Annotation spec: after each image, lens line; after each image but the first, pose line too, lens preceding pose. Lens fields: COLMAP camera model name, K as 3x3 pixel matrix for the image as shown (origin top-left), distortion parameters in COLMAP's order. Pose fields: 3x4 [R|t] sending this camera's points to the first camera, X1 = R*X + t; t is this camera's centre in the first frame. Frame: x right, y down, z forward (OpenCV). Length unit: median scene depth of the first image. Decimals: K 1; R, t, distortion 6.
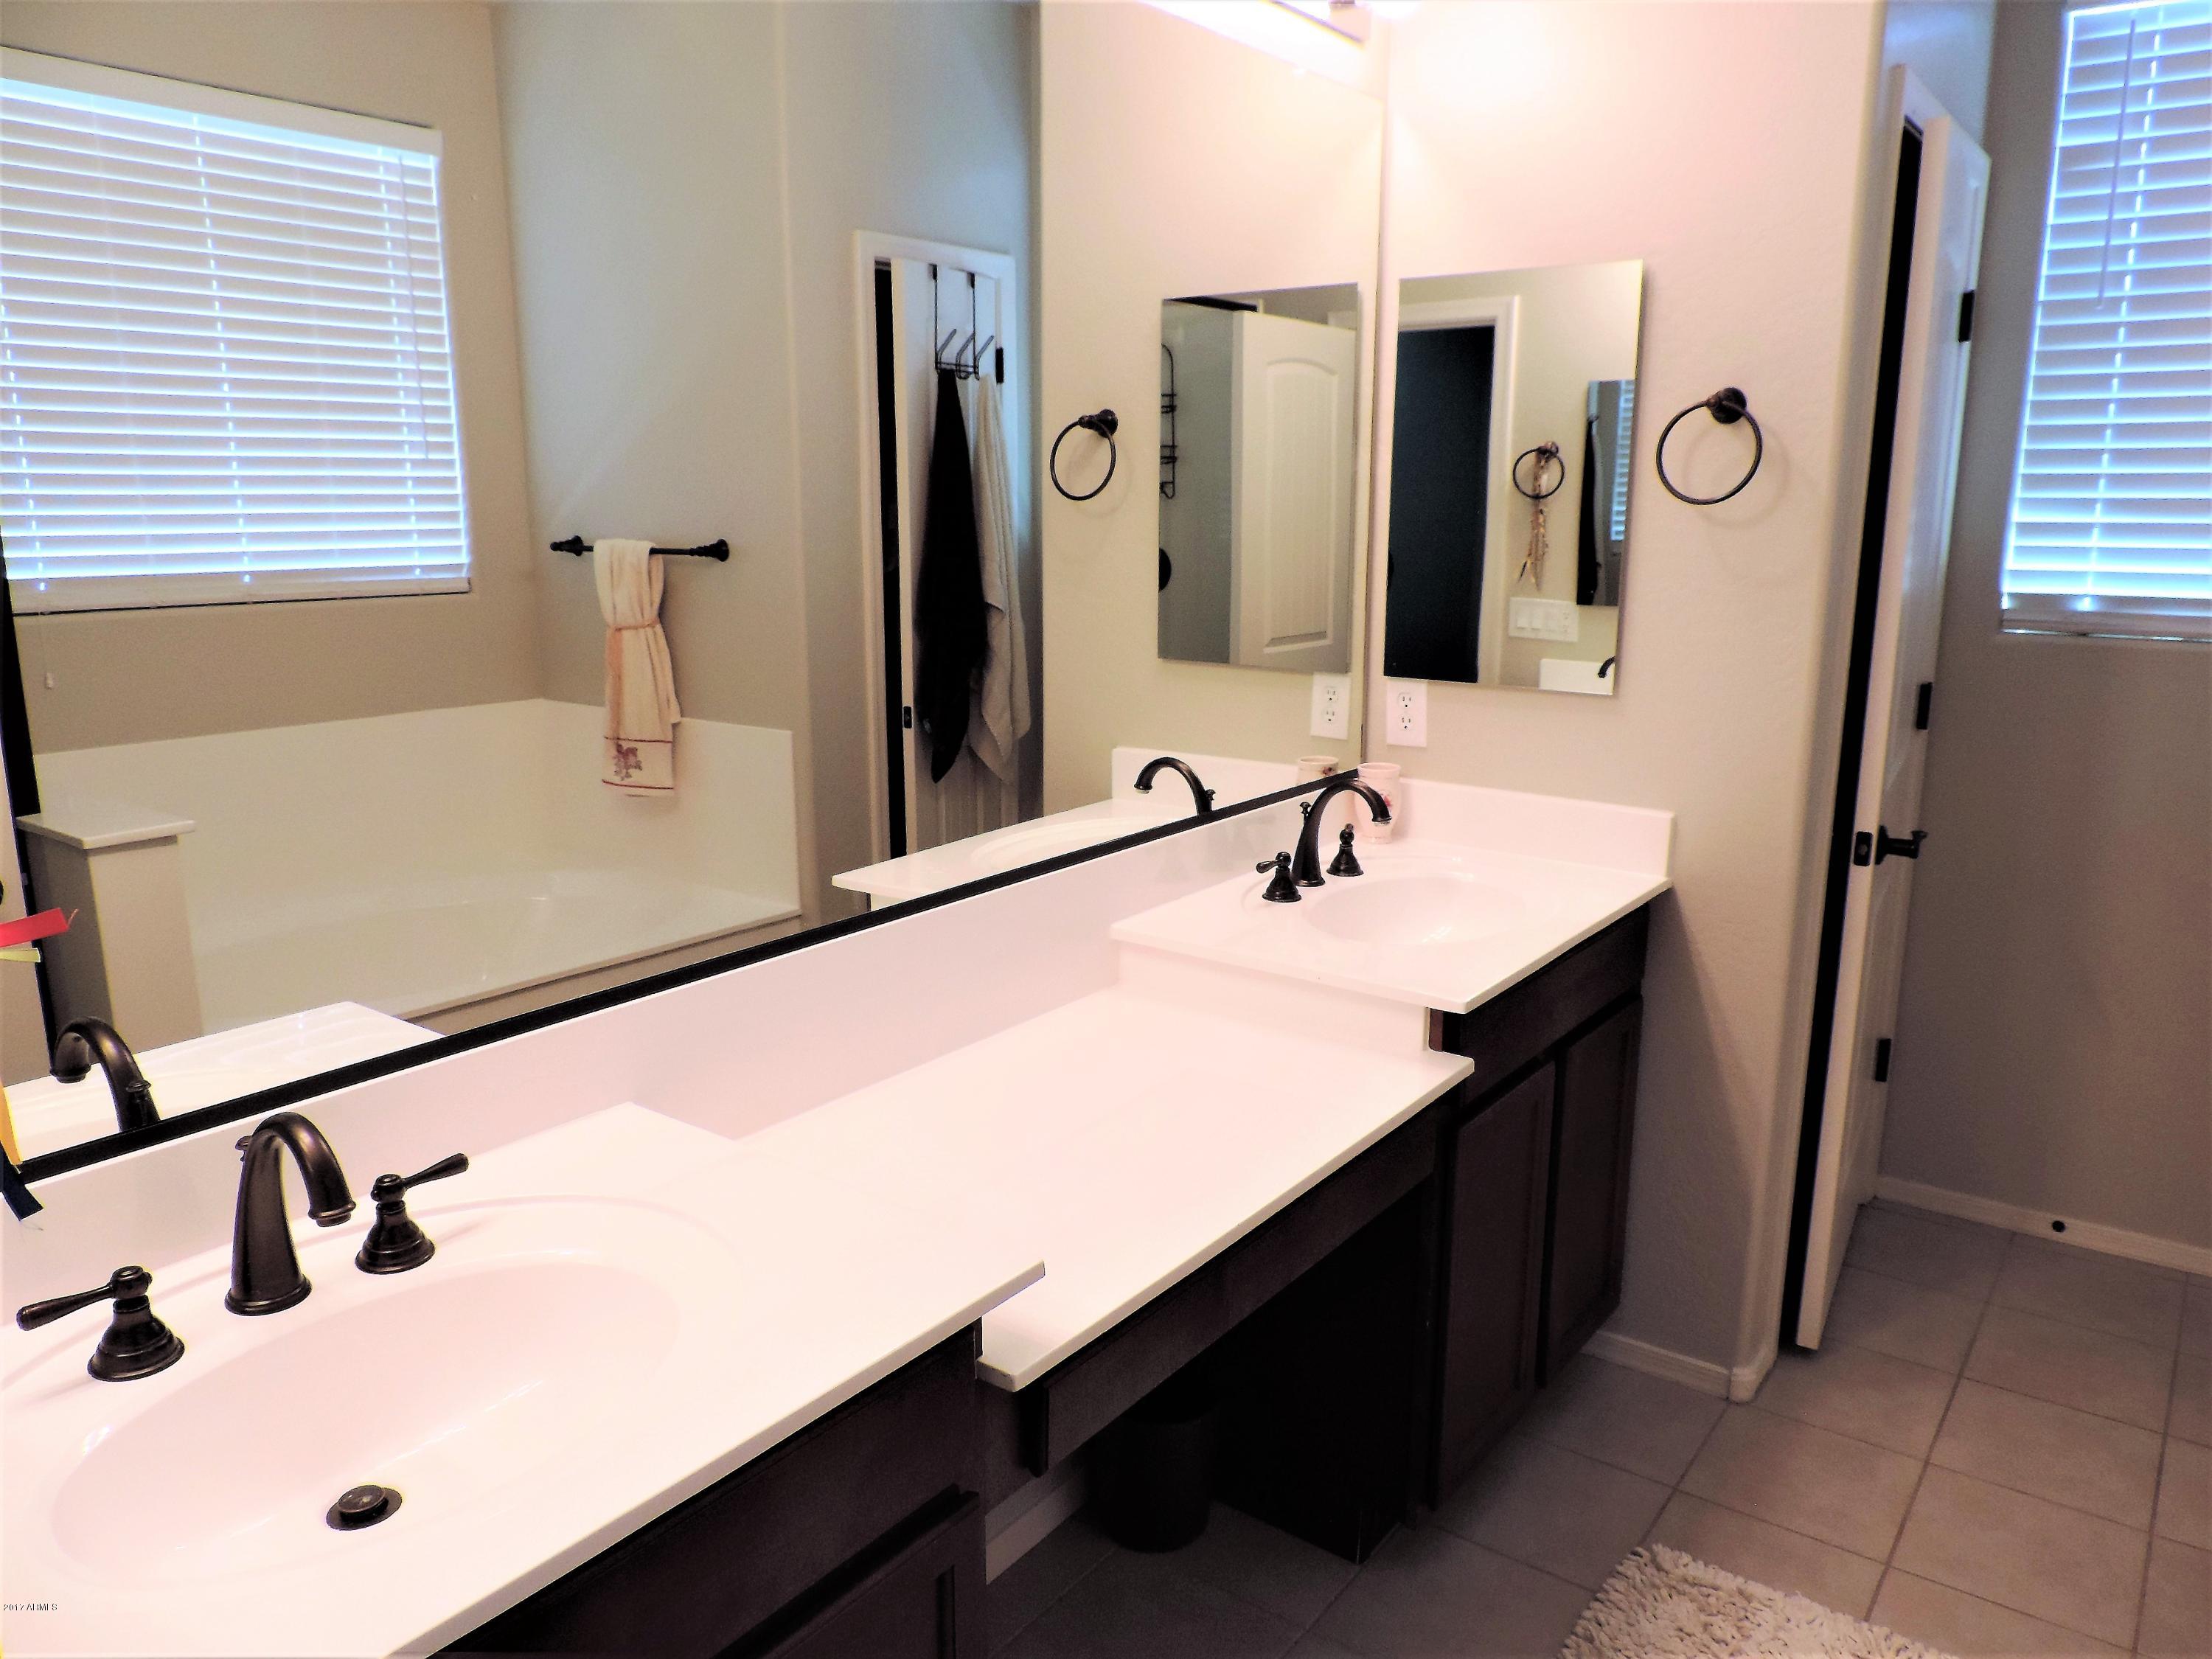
lens RADIAL K [[1559.7, 0, 1110.4], [0, 1559.7, 835.3], [0, 0, 1]] dist [-0.019096, 0.003806]
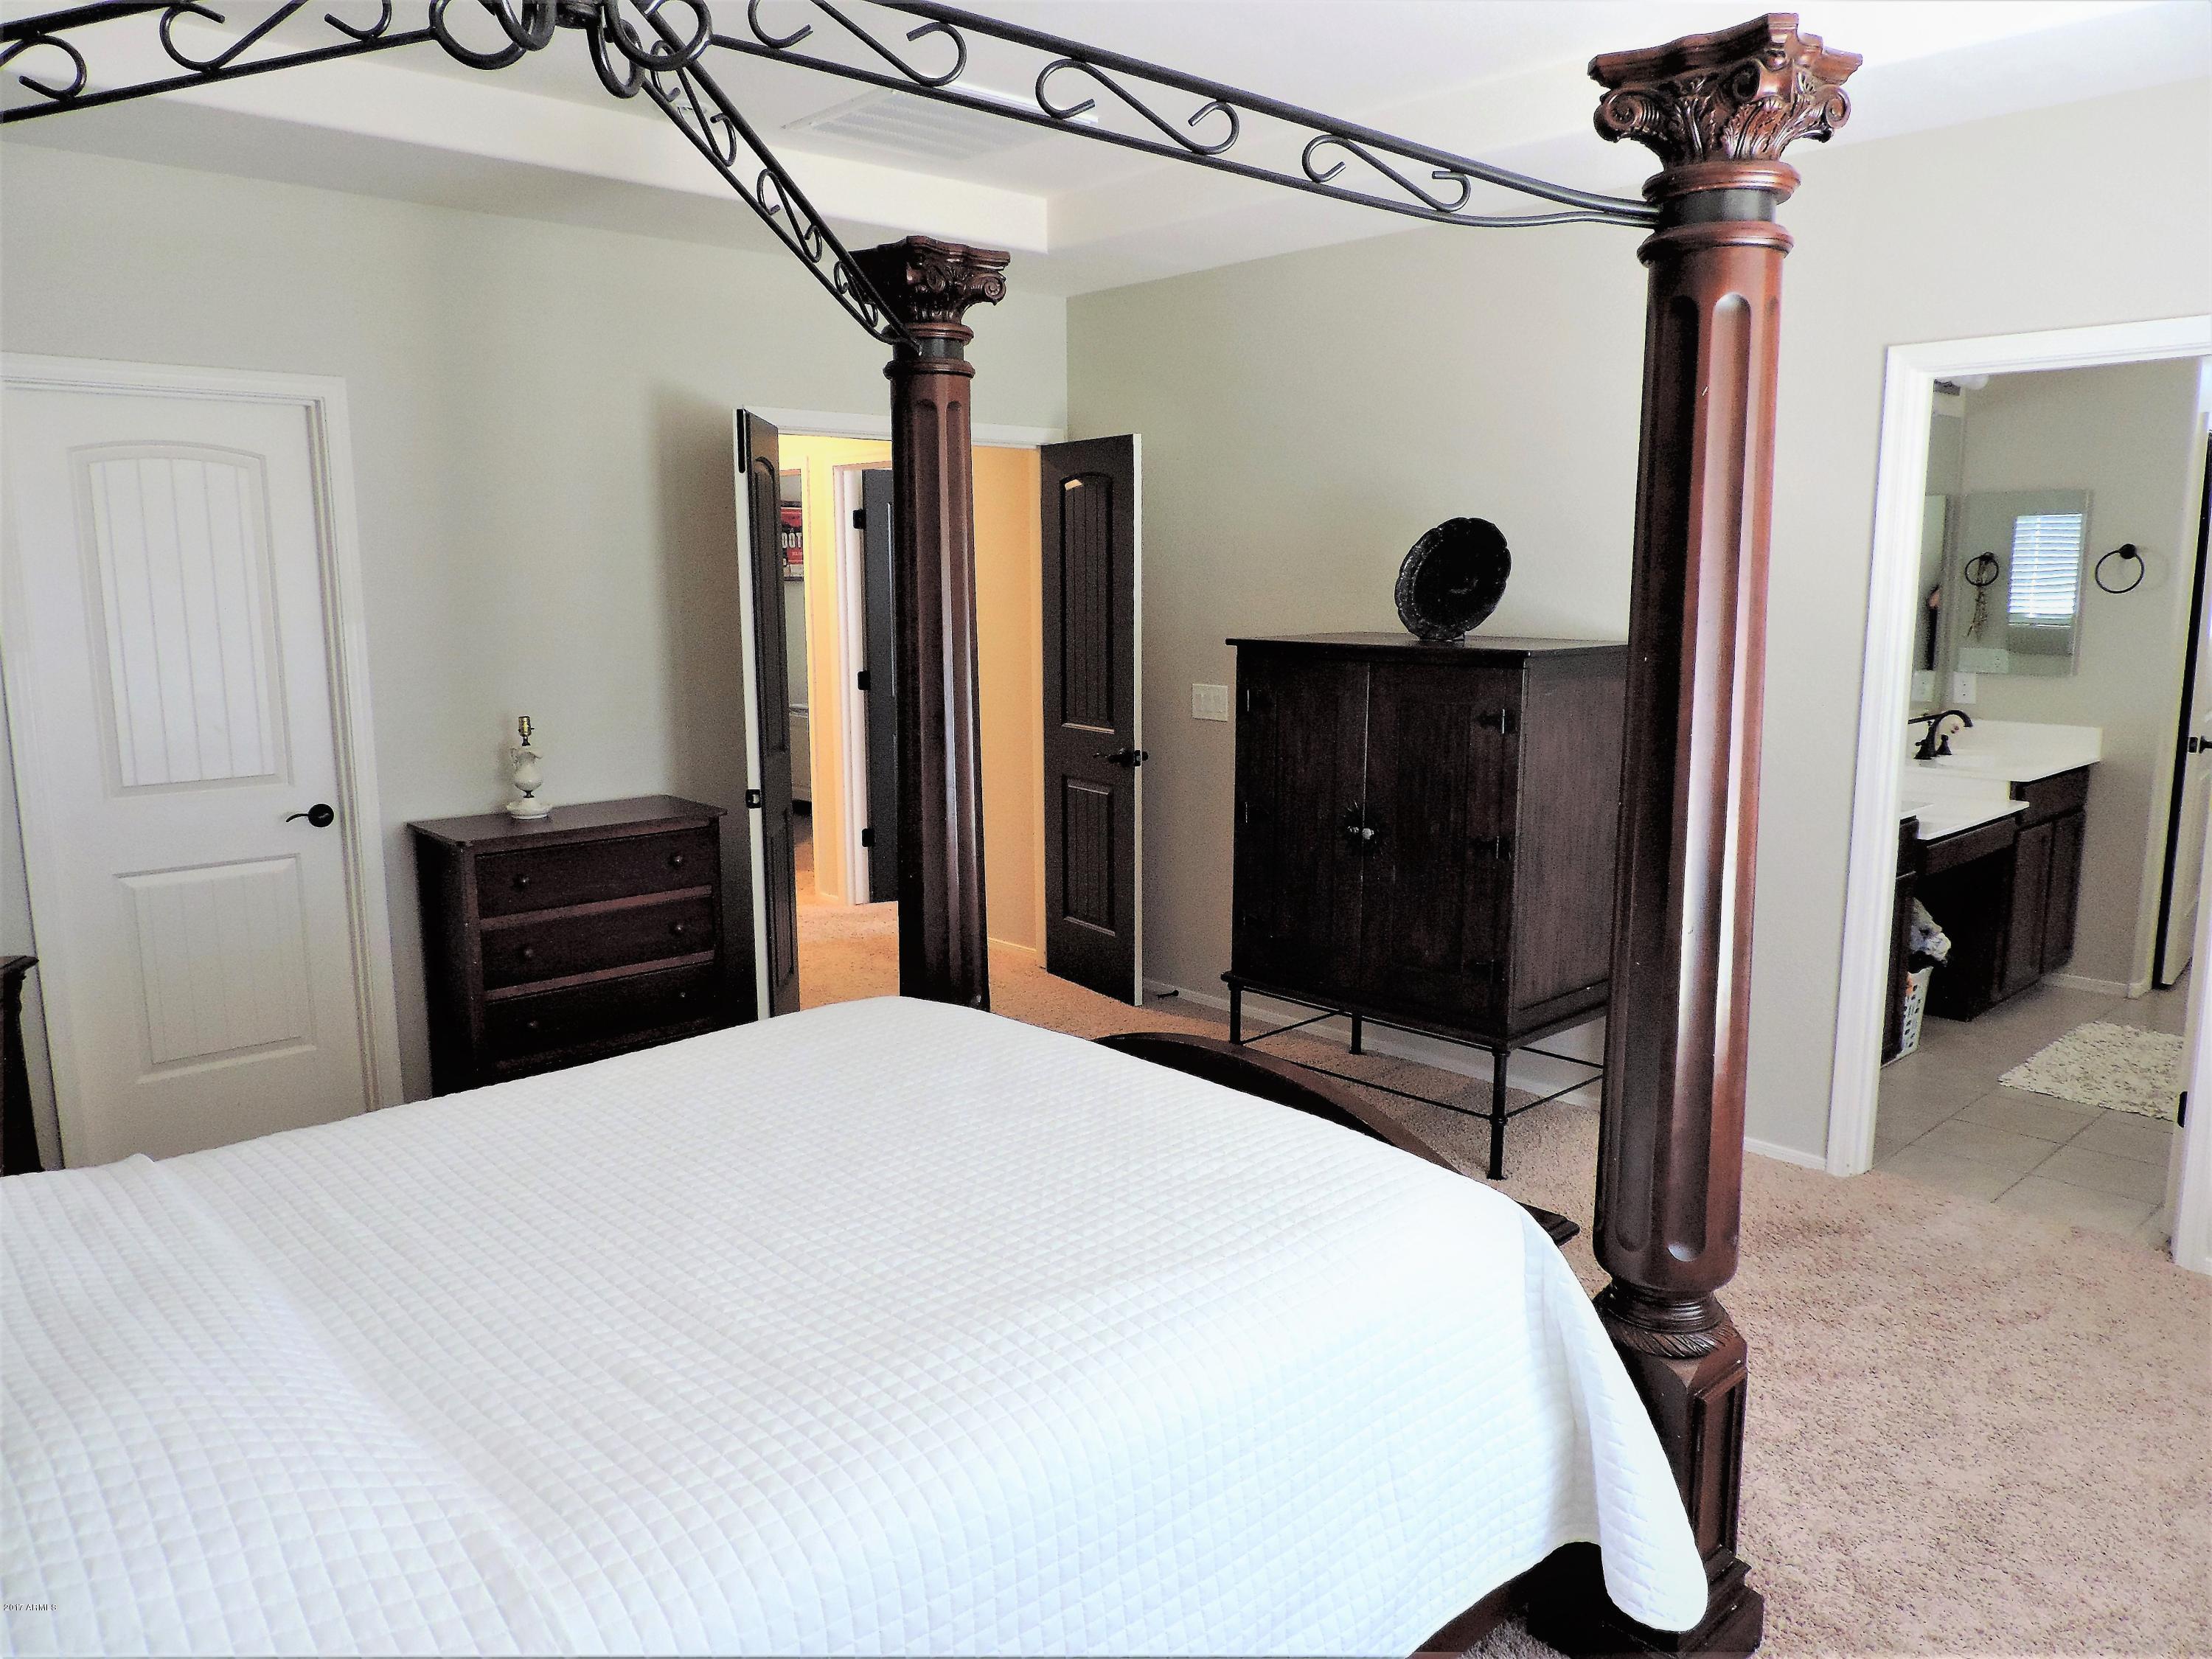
lens RADIAL K [[1559.7, 0, 1093.1], [0, 1559.7, 831.0], [0, 0, 1]] dist [-0.019096, 0.003806]
pose [[0.983570, 0.021498, -0.179245, -0.664813], [-0.030986, 0.998253, -0.050305, 0.289972], [0.177850, 0.055033, 0.982518, -1.447129]]
